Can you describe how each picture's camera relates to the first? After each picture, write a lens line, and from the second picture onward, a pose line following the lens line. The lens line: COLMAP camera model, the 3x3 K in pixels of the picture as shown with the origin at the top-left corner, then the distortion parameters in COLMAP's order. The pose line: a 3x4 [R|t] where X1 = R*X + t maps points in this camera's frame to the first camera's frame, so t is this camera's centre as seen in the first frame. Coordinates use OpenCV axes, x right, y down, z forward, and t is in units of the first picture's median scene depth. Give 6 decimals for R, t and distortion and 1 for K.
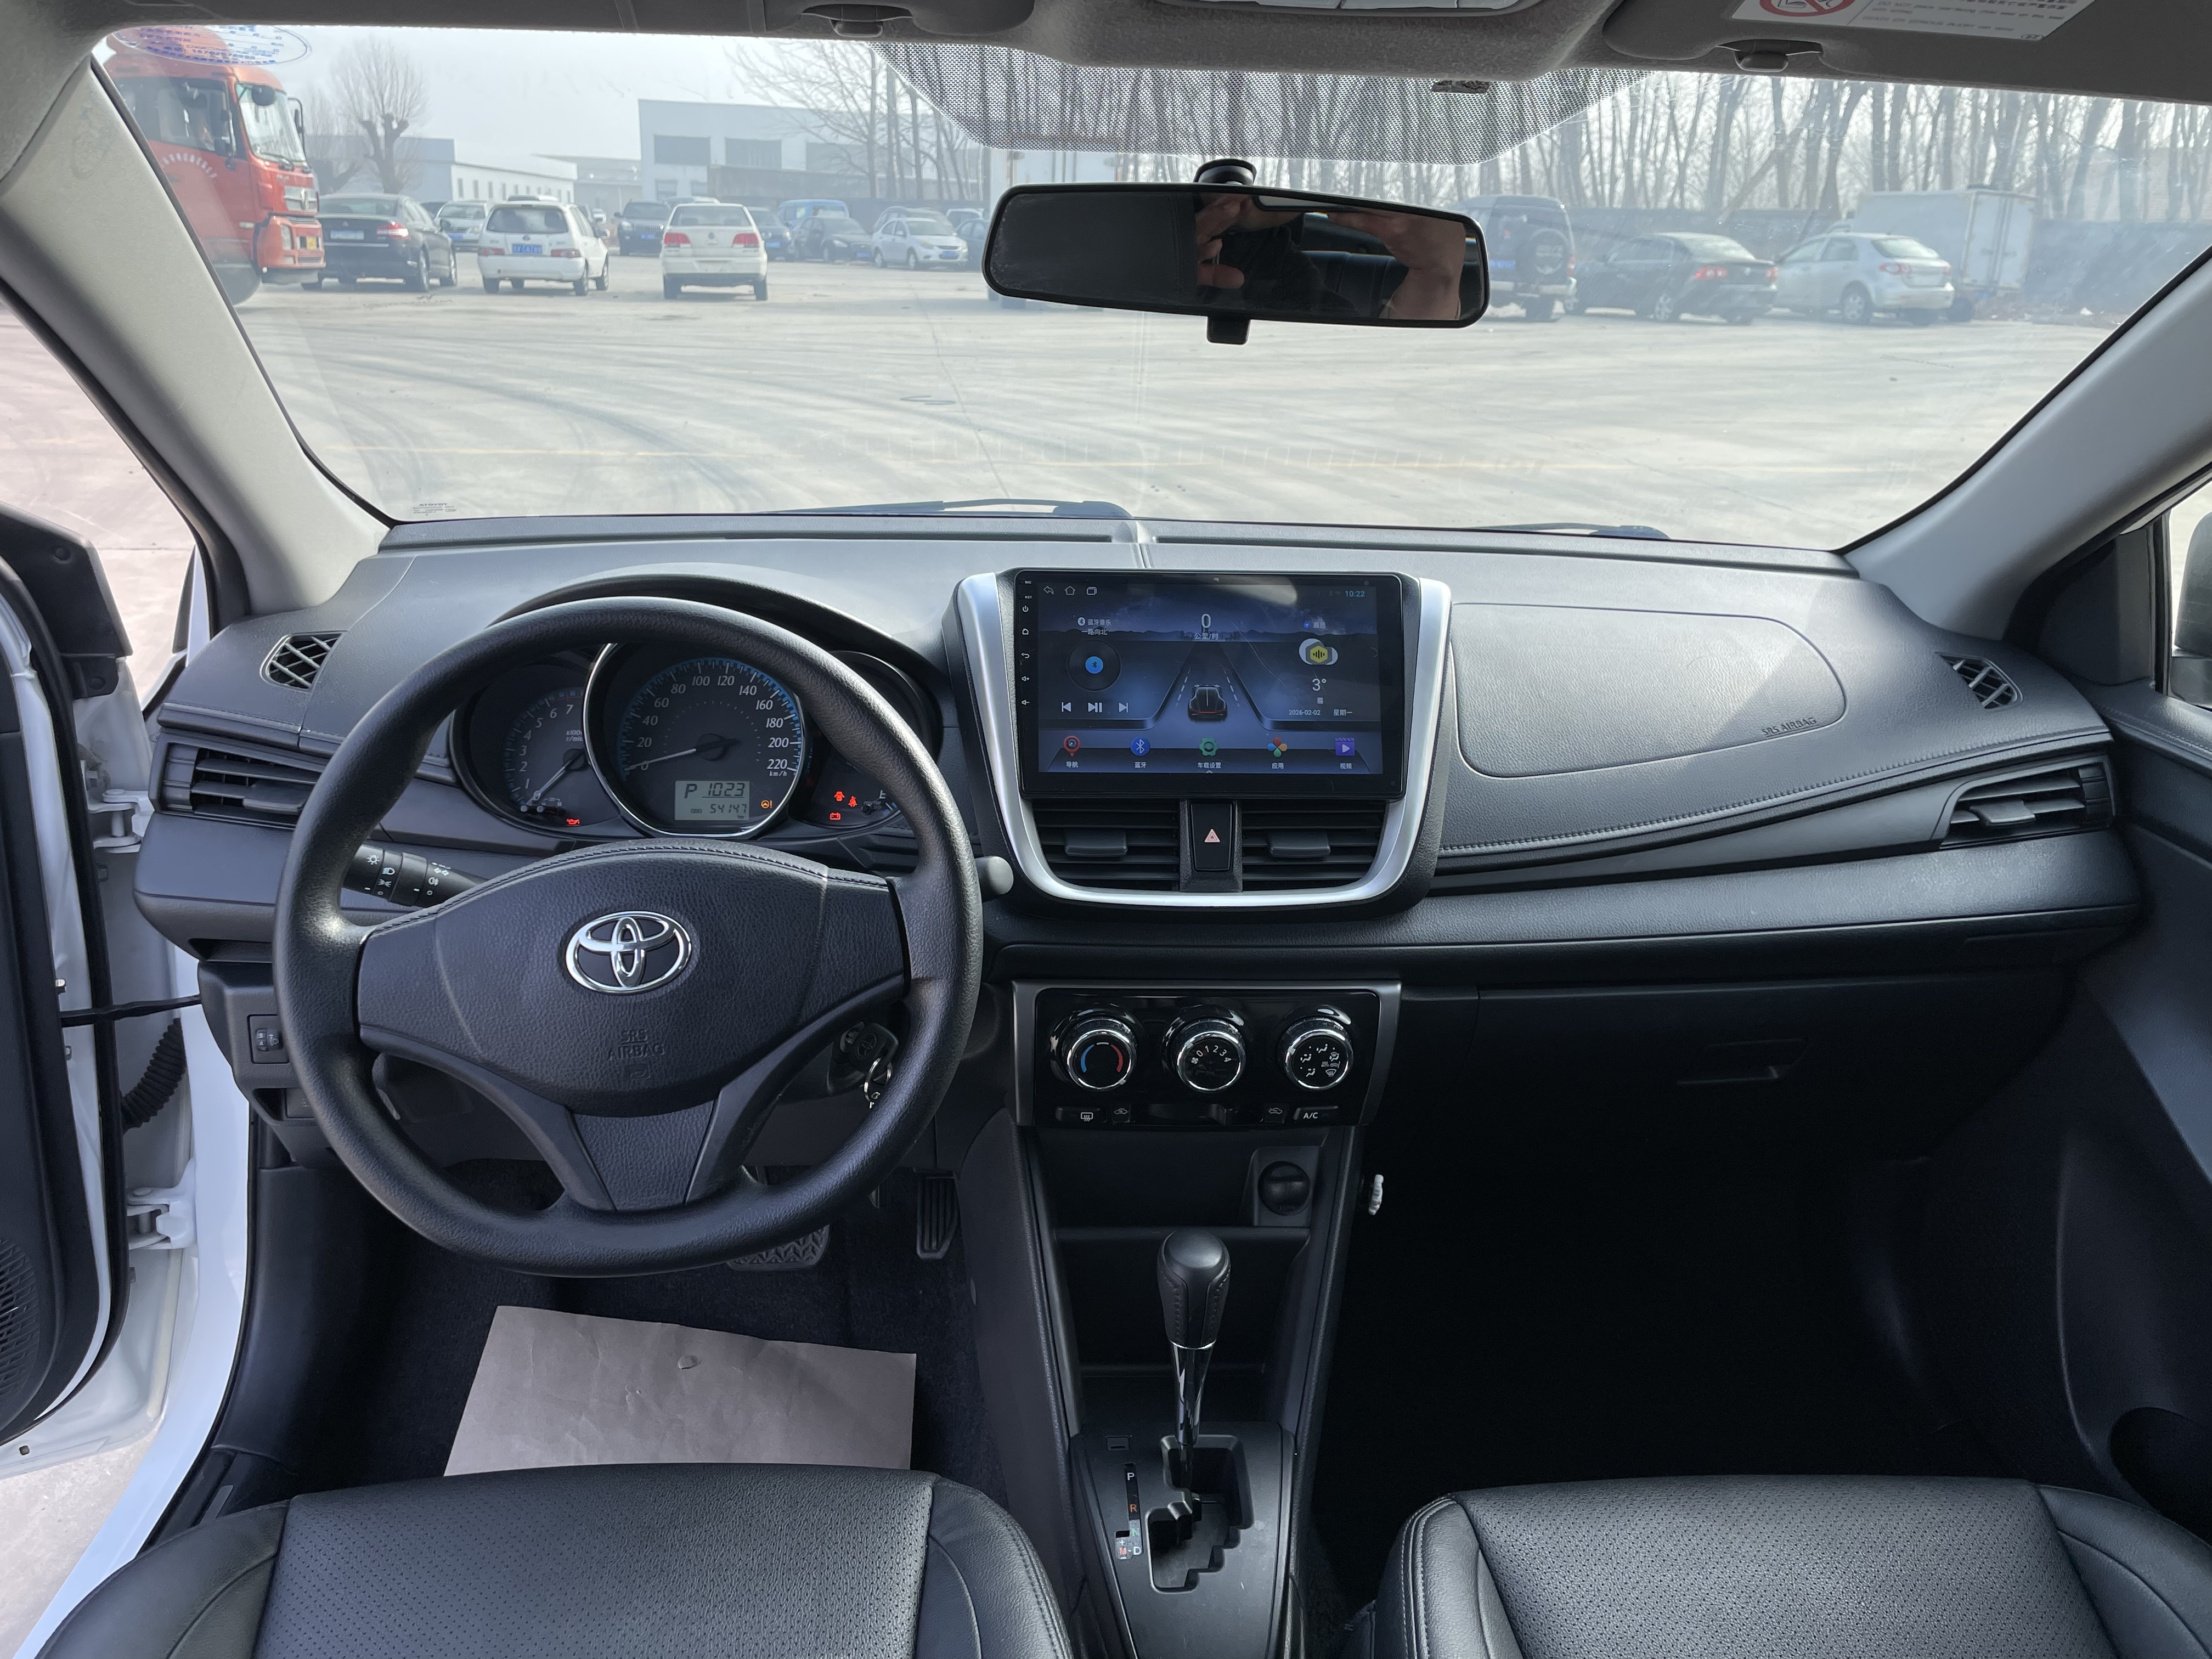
lens RADIAL K [[1670.2, 0, 1095.5], [0, 1670.2, 817.6], [0, 0, 1]] dist [0.089764, -0.120071]
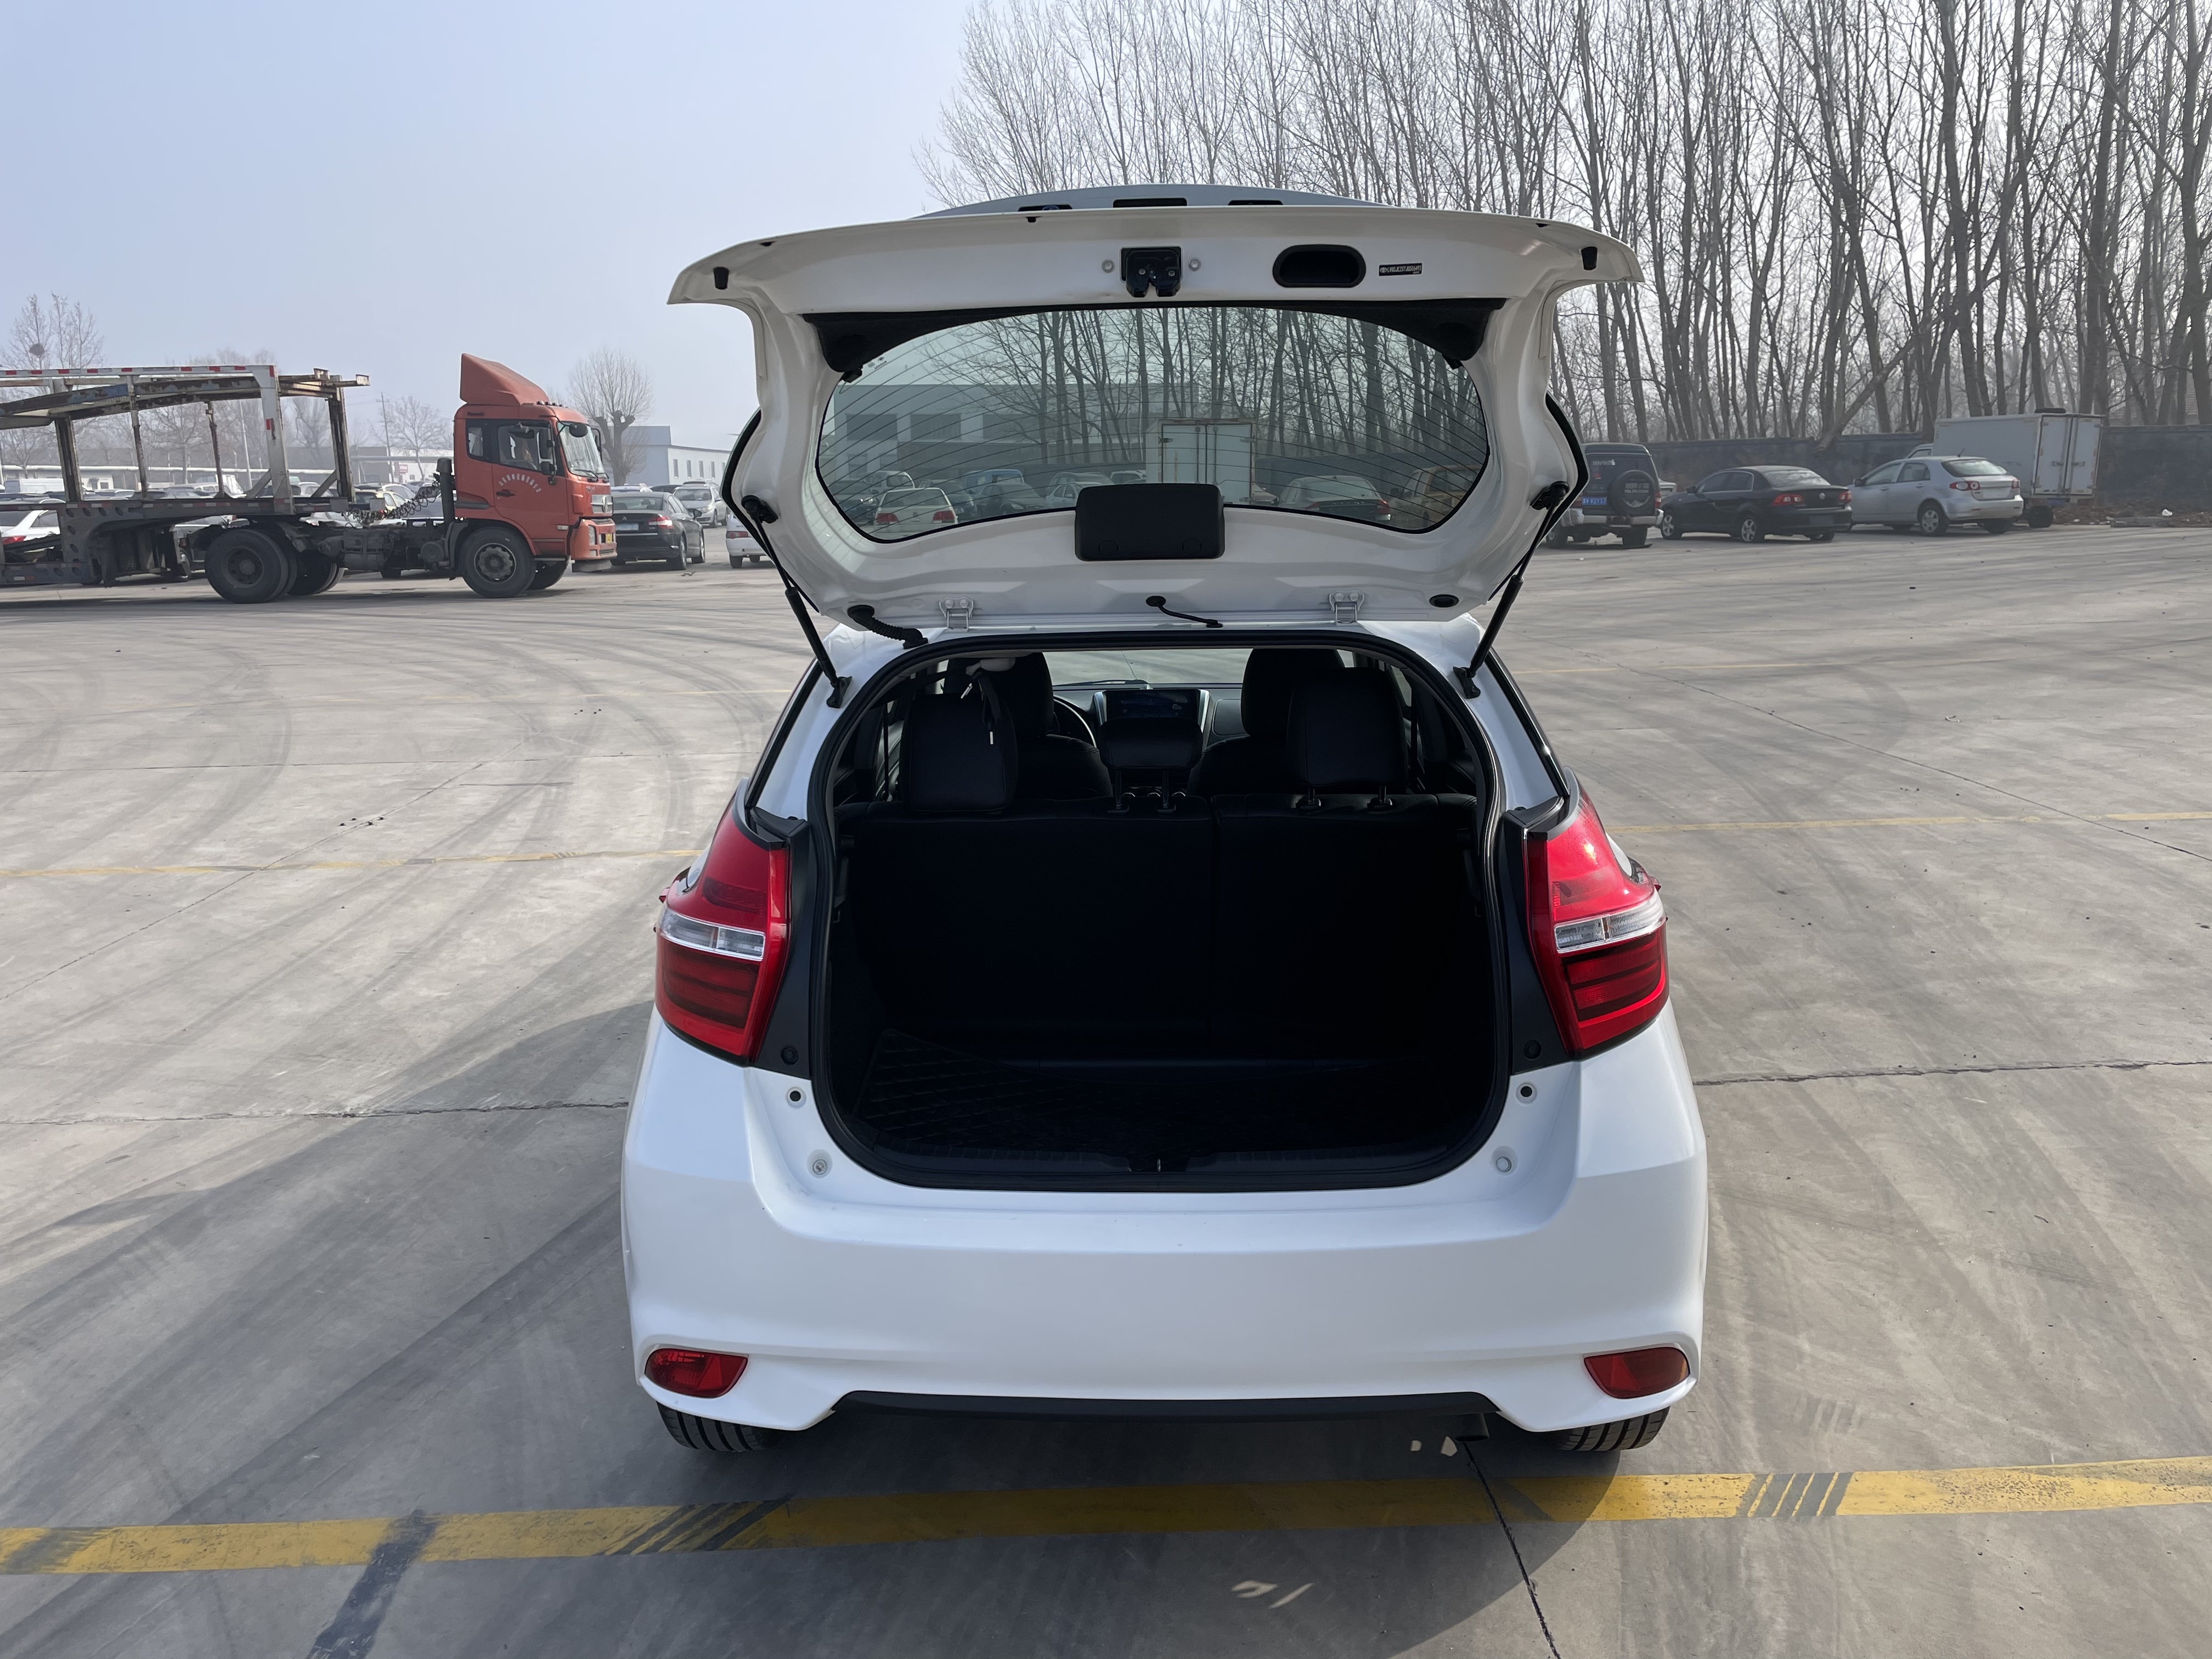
lens RADIAL K [[1670.2, 0, 1092.8], [0, 1670.2, 841.5], [0, 0, 1]] dist [0.089764, -0.120071]
pose [[0.994295, -0.028461, -0.102795, 0.340785], [0.016095, 0.992742, -0.119180, 0.749048], [0.105441, 0.116846, 0.987537, -3.225228]]
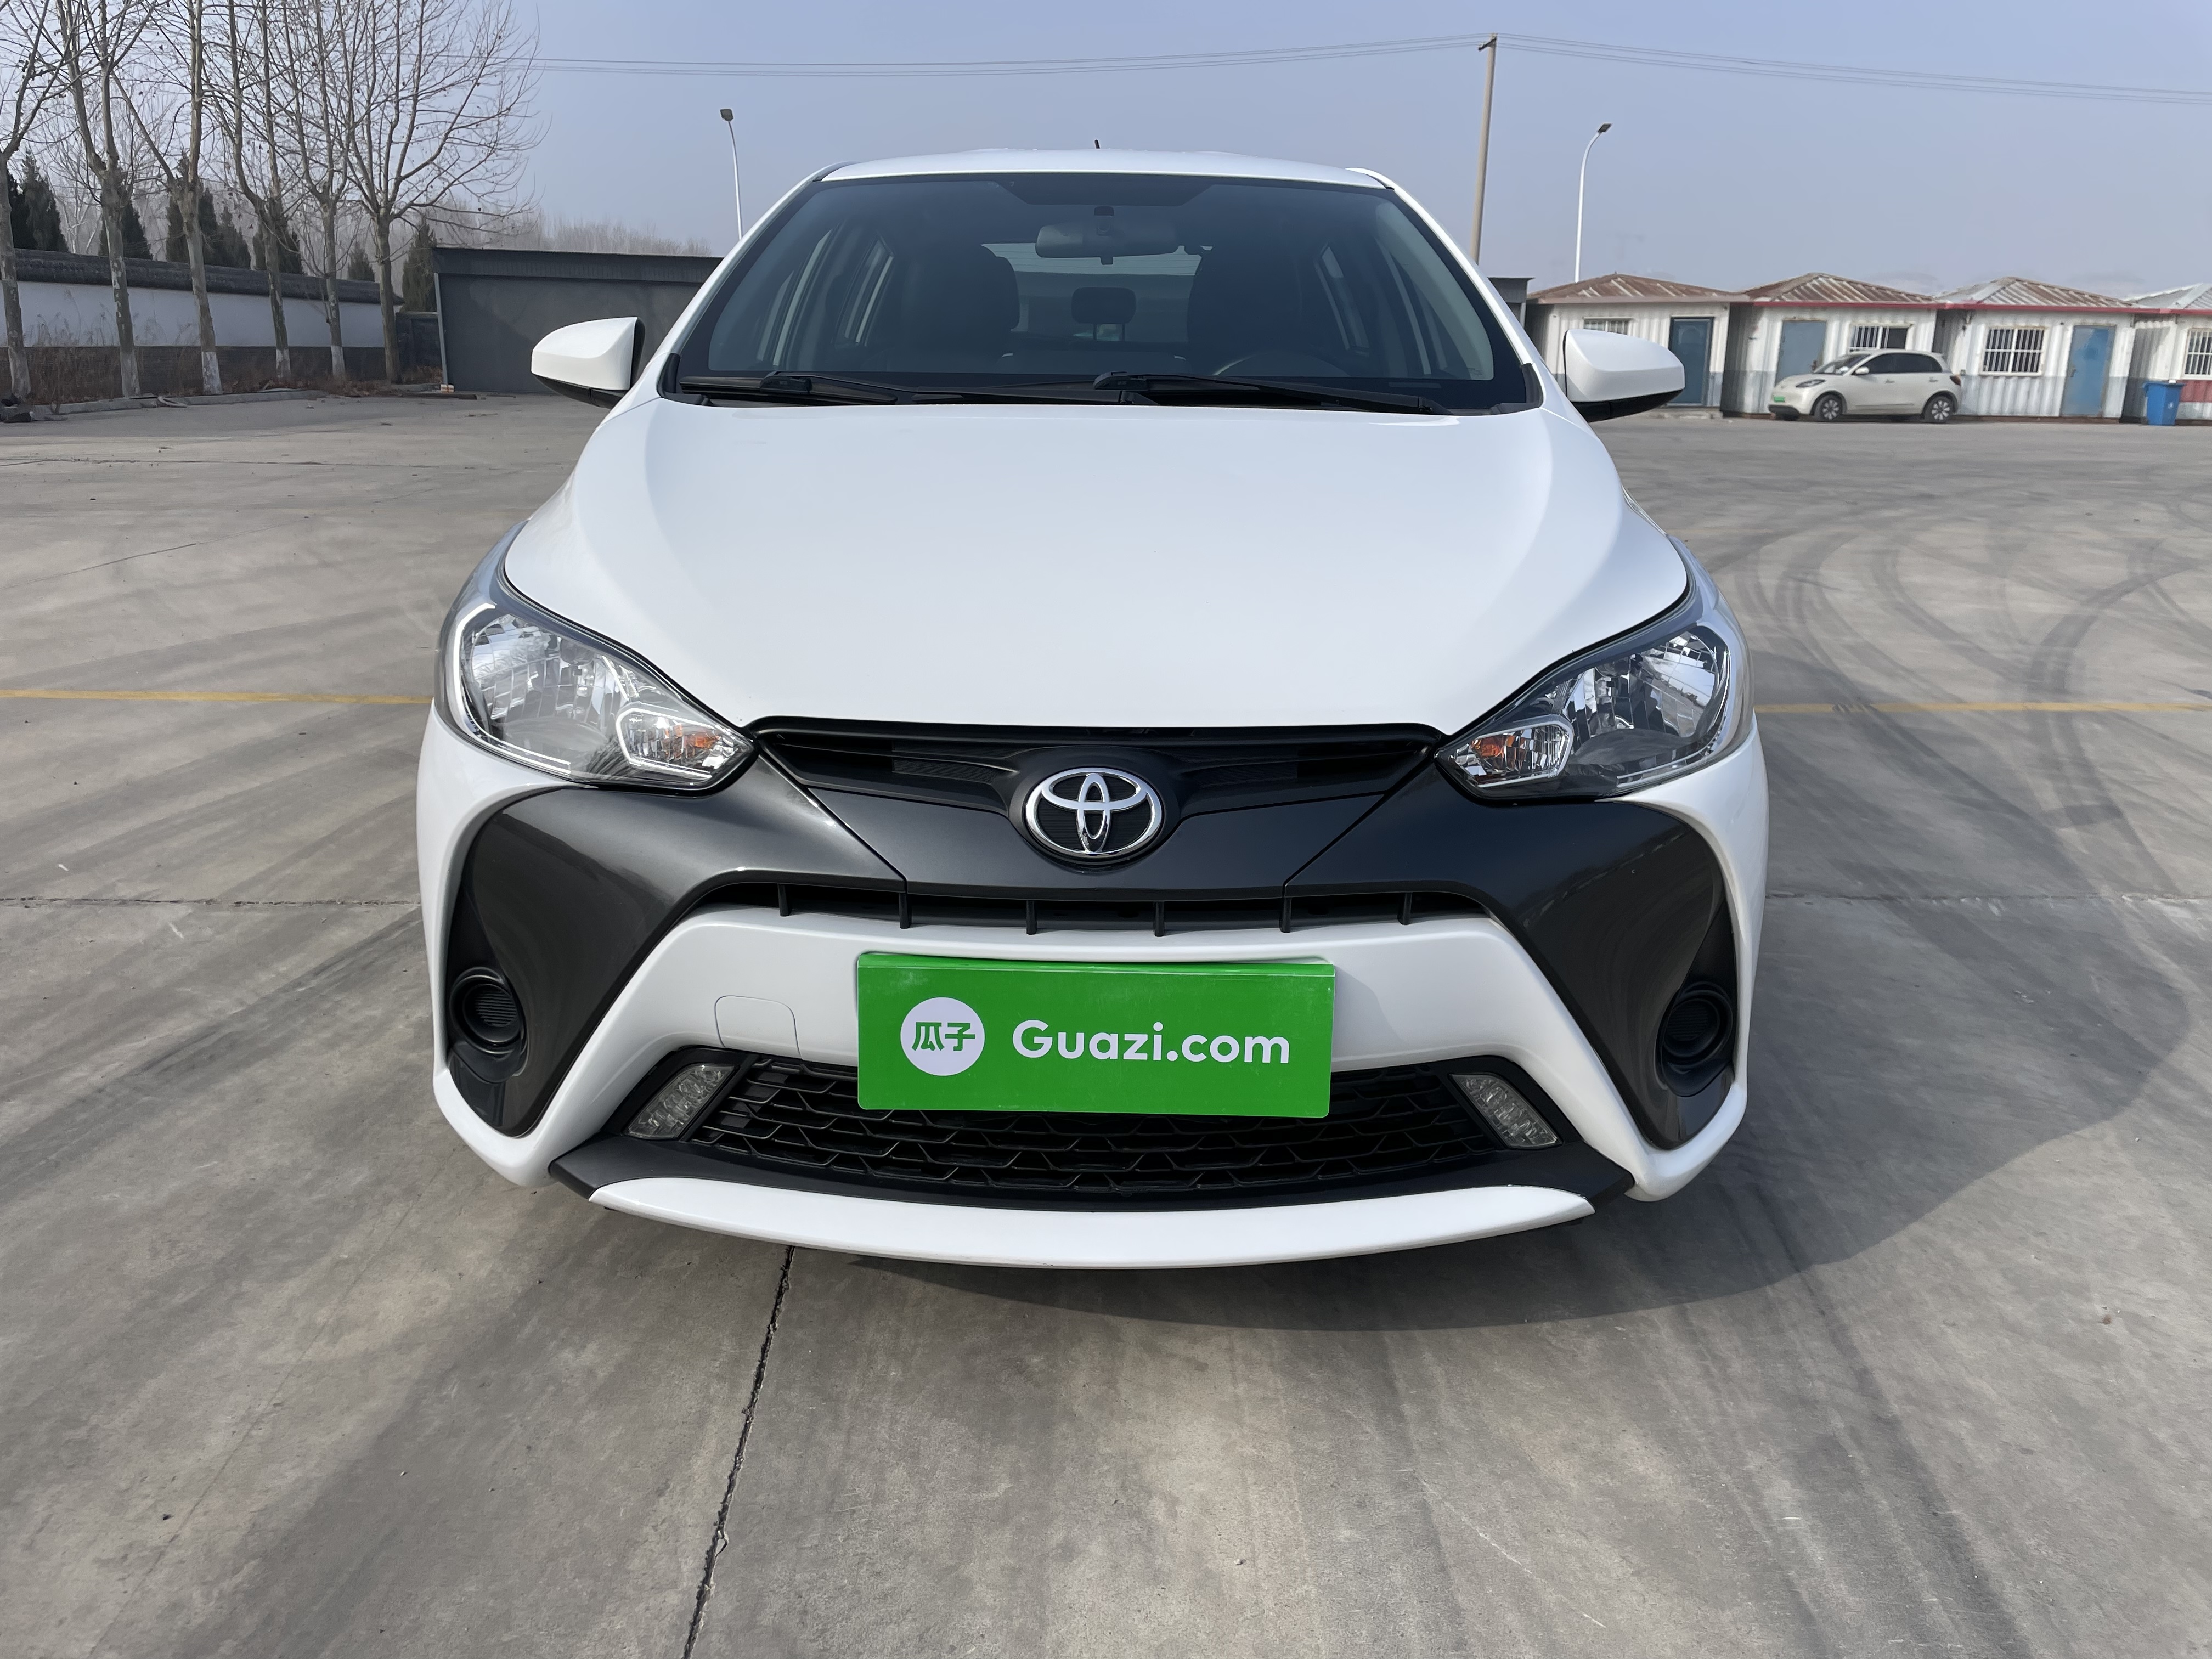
lens RADIAL K [[1670.2, 0, 1116.4], [0, 1670.2, 792.8], [0, 0, 1]] dist [0.089764, -0.120071]
pose [[-0.997121, -0.058583, 0.048153, -0.141860], [-0.022244, 0.833004, 0.552819, -1.039595], [-0.072498, 0.550156, -0.831909, 3.568501]]
